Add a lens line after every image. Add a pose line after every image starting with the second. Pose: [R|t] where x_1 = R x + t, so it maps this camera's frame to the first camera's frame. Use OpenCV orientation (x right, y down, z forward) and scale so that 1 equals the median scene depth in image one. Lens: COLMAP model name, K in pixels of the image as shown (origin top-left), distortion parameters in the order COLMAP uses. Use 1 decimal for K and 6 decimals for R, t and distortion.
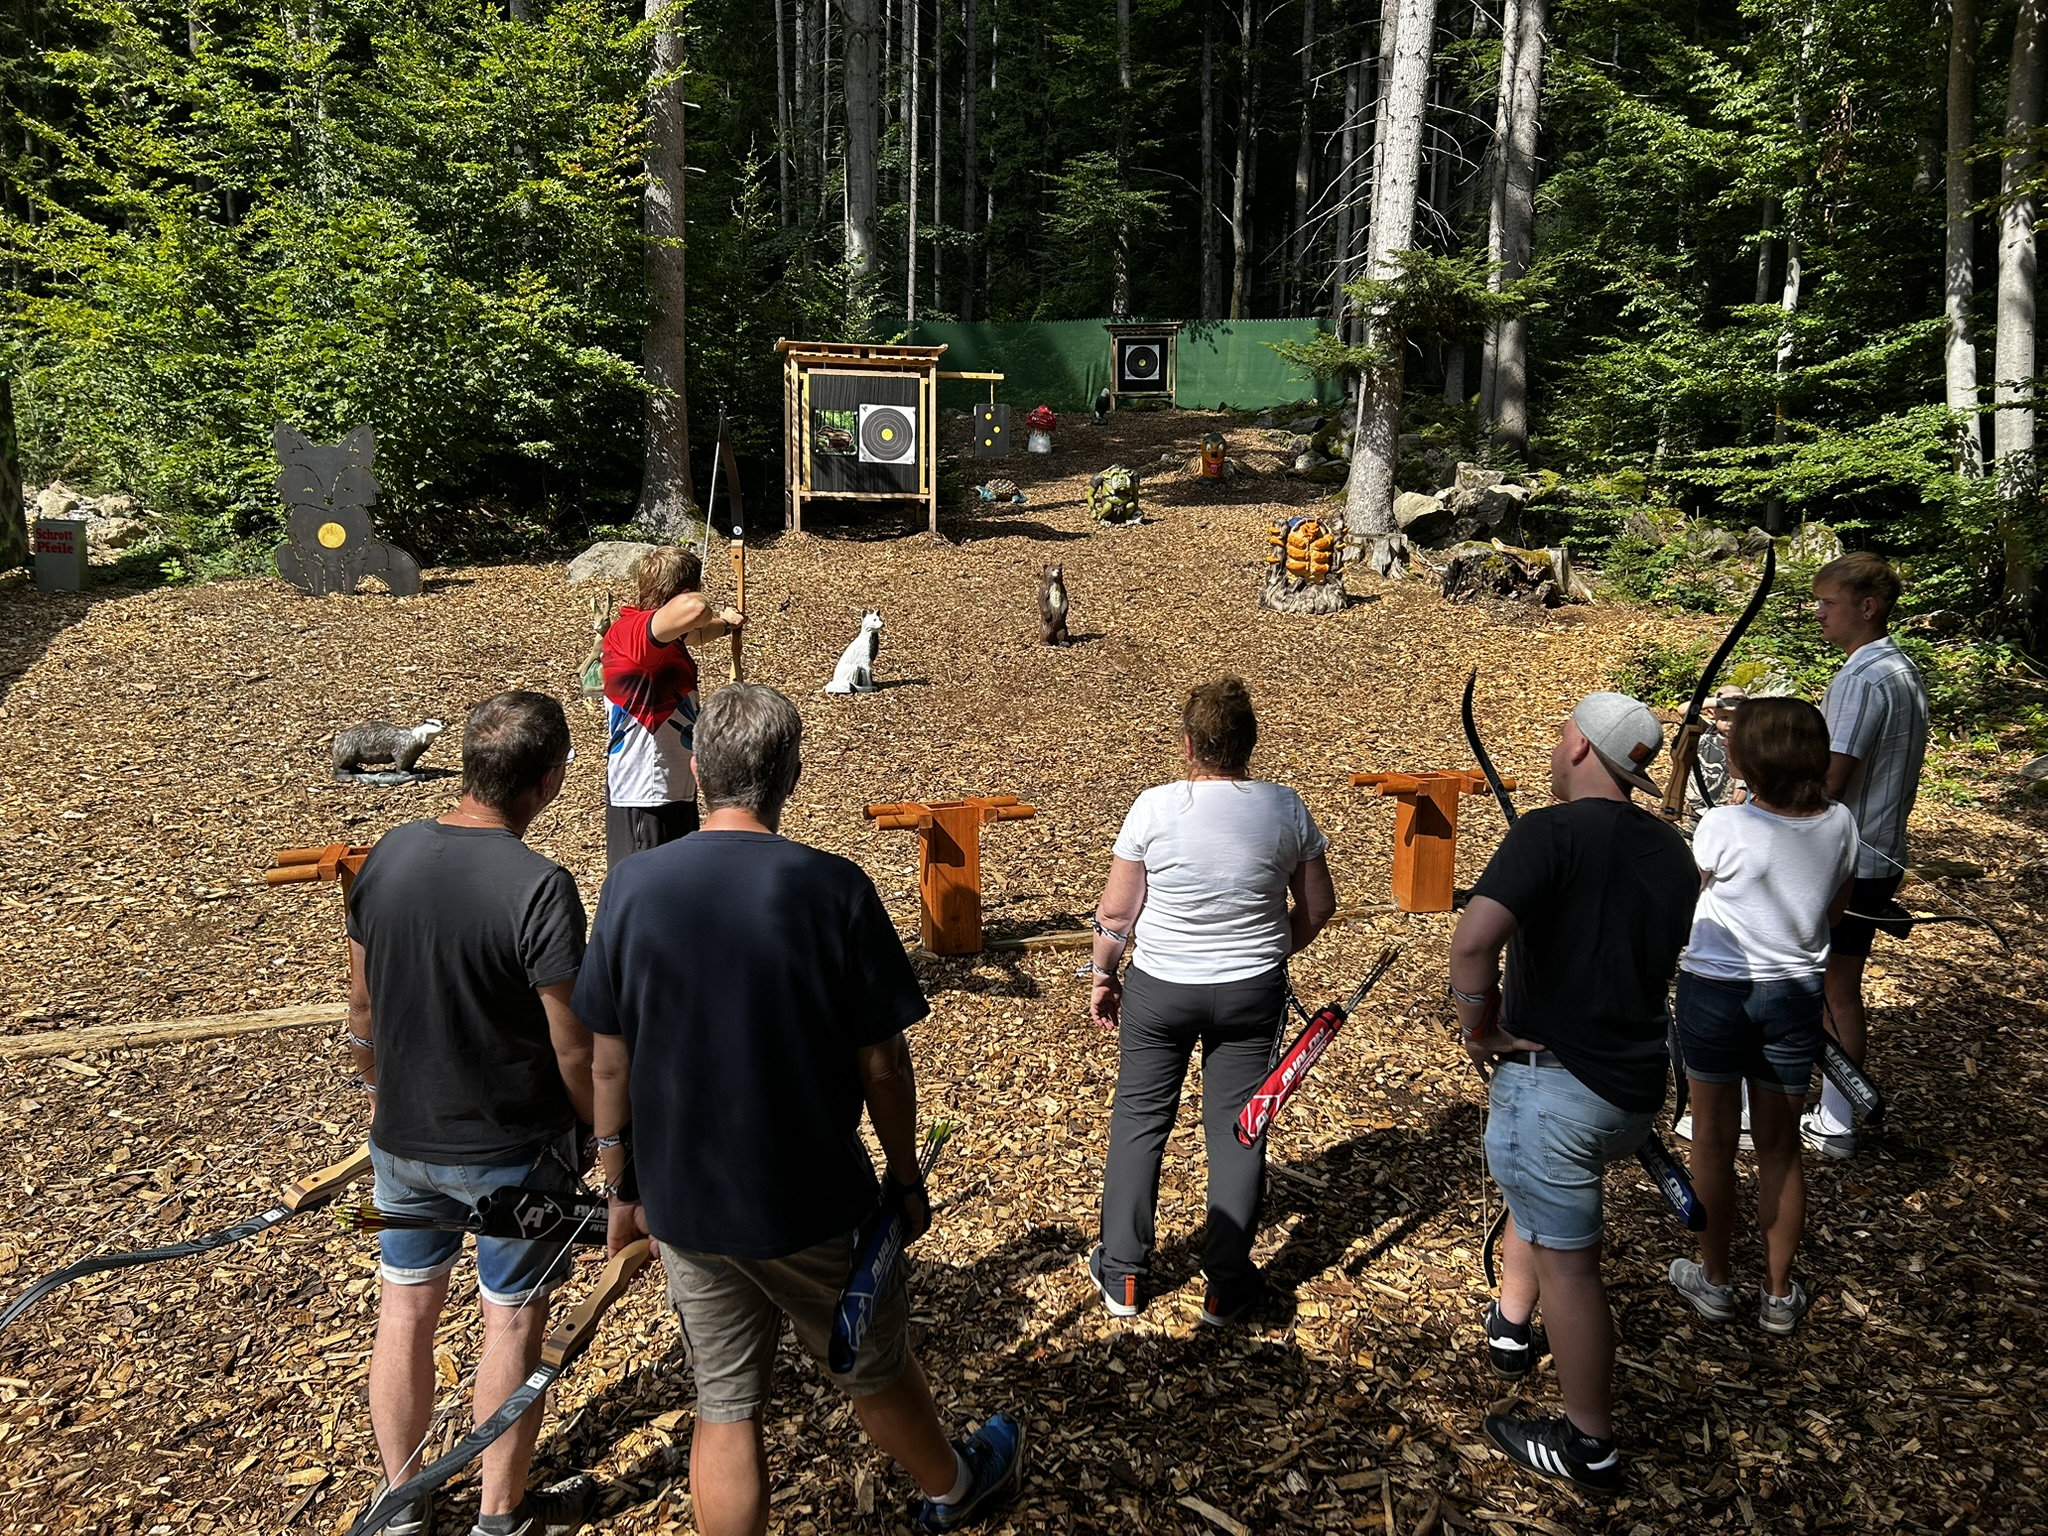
lens RADIAL K [[1590.4, 0, 1028.0], [0, 1590.4, 771.7], [0, 0, 1]] dist [0.013466, 0.001854]
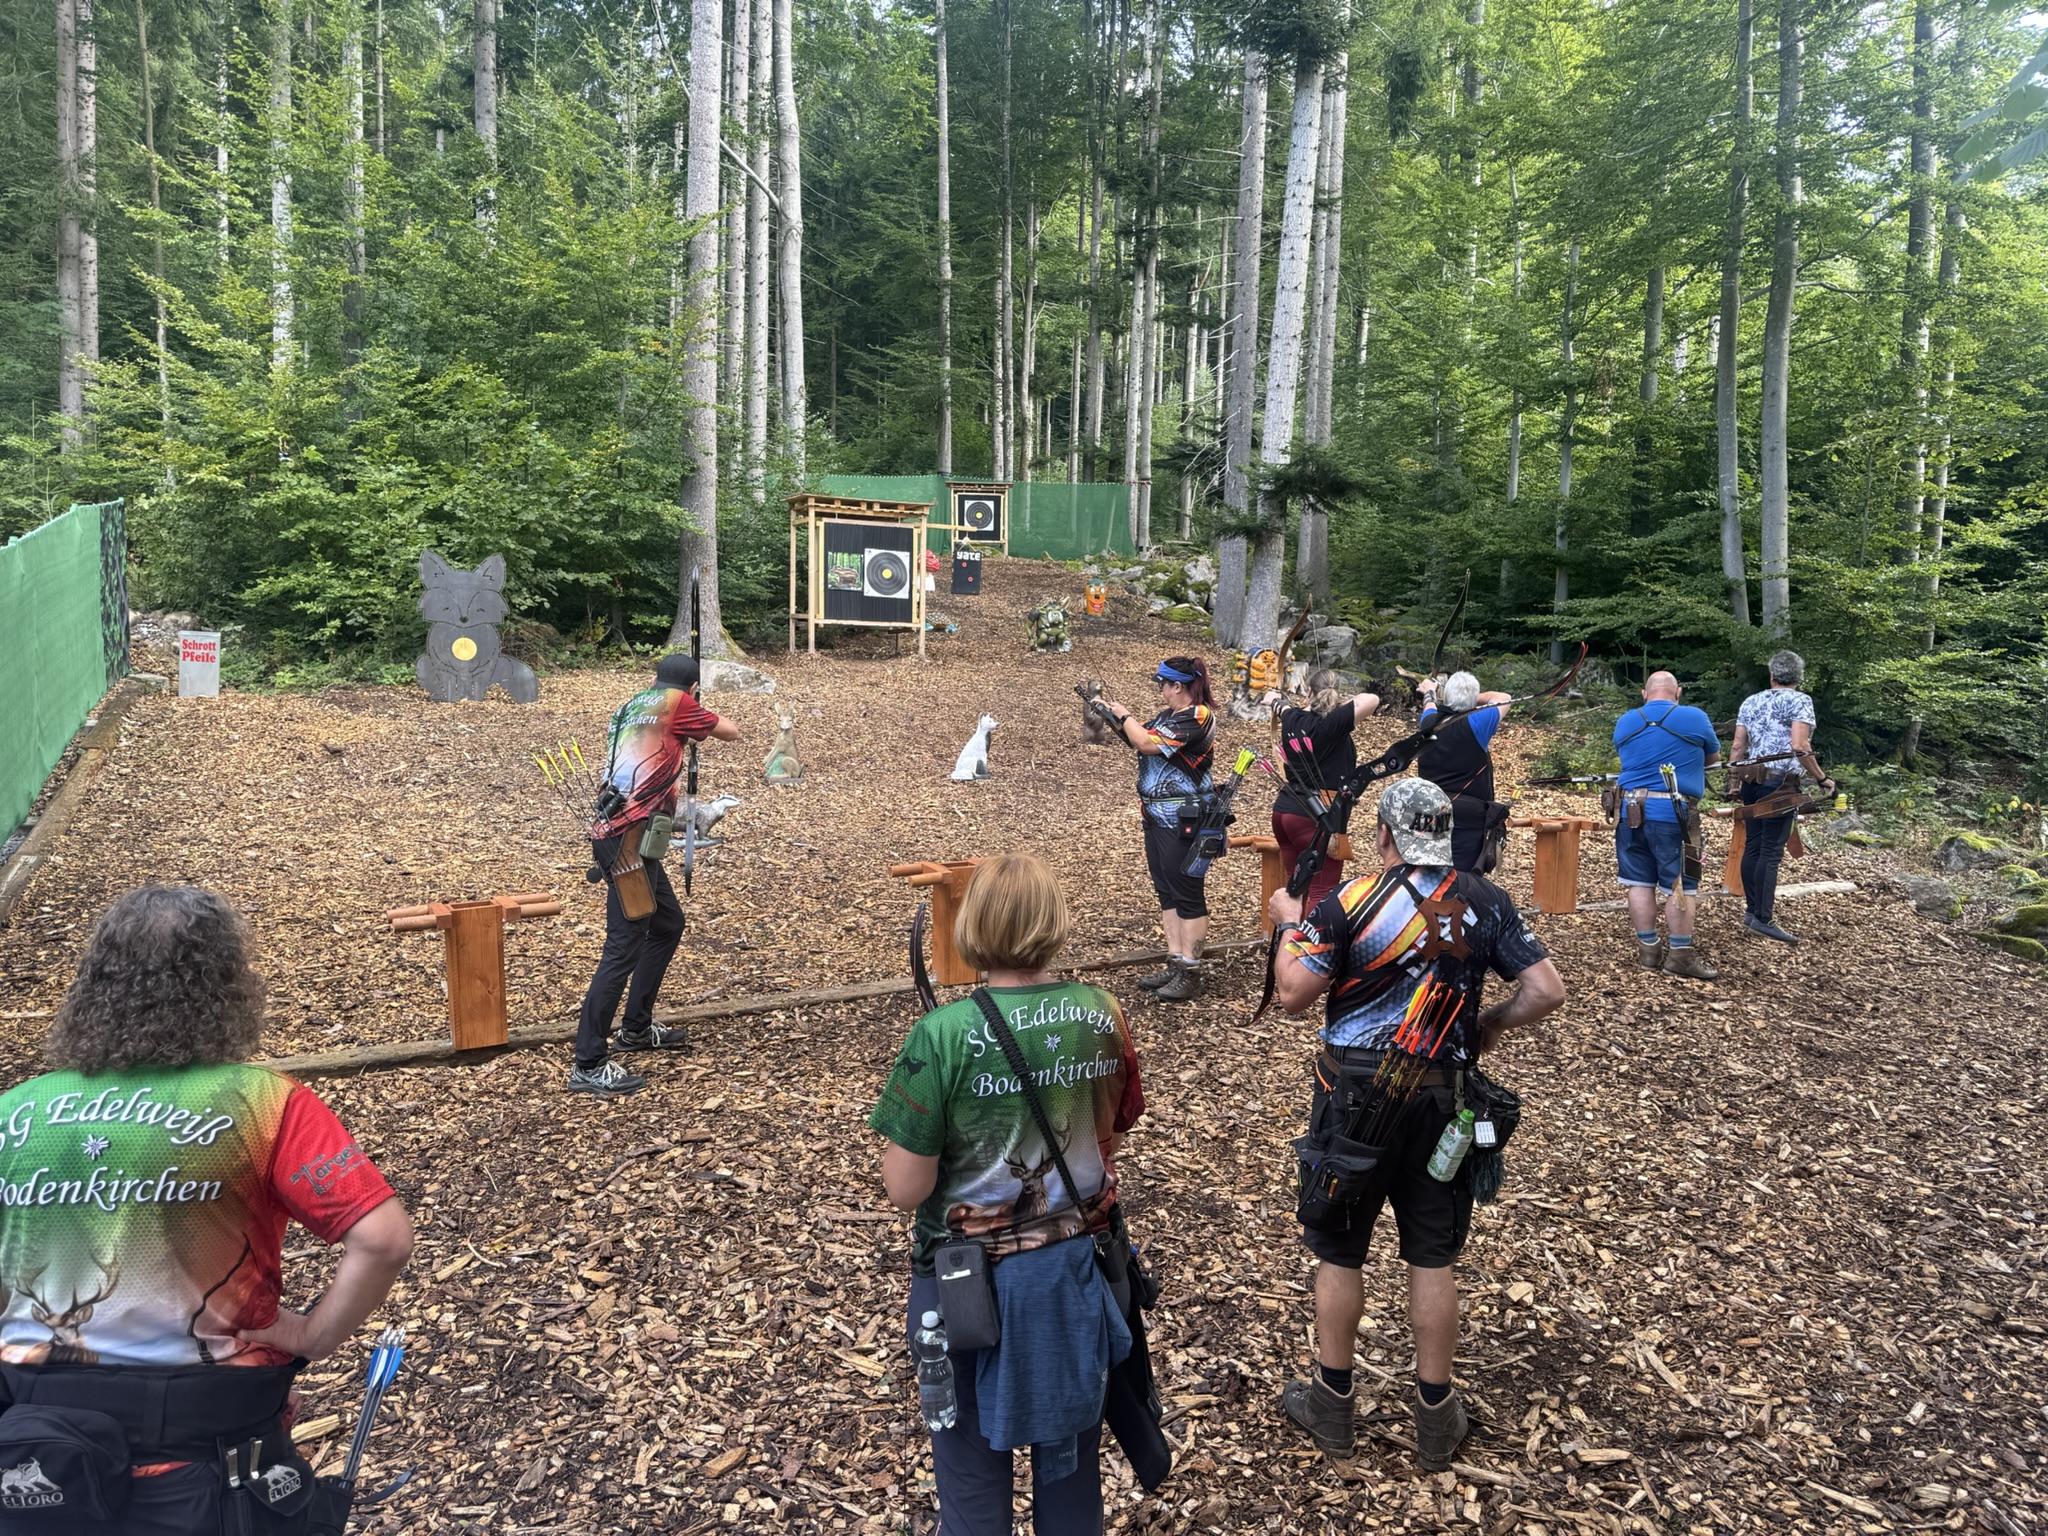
lens RADIAL K [[1440.1, 0, 1042.6], [0, 1440.1, 794.3], [0, 0, 1]] dist [0.049721, -0.081625]
pose [[0.982590, -0.003304, 0.185760, -0.177200], [0.013996, 0.998317, -0.056278, 0.016834], [-0.185261, 0.057898, 0.980982, -0.077086]]
